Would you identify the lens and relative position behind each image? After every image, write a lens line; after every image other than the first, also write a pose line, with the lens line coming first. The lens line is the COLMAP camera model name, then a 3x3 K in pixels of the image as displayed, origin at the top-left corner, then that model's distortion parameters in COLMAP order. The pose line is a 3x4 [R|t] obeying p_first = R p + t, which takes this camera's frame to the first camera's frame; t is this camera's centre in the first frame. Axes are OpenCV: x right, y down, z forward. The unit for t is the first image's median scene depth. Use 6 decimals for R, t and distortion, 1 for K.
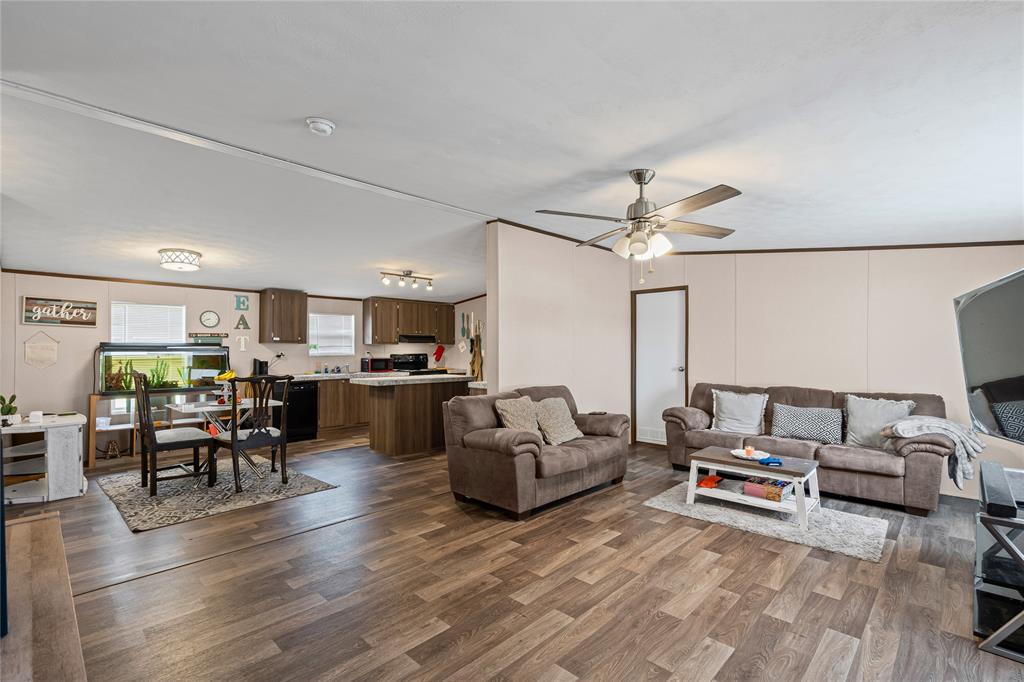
lens RADIAL K [[465.8, 0, 511.0], [0, 465.8, 346.4], [0, 0, 1]] dist [0.004809, 0.001990]
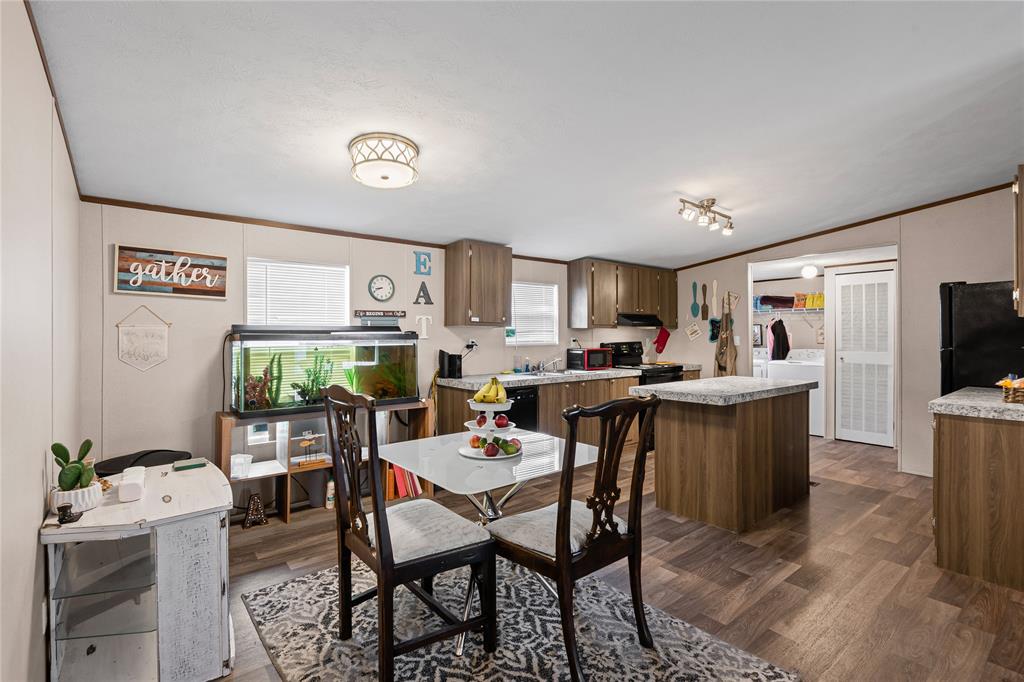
lens RADIAL K [[465.8, 0, 514.1], [0, 465.8, 335.1], [0, 0, 1]] dist [0.004809, 0.001990]
pose [[0.992778, -0.001897, -0.119950, -0.391827], [0.002724, 0.999974, 0.006729, 0.000991], [0.119934, -0.007007, 0.992757, 0.394517]]
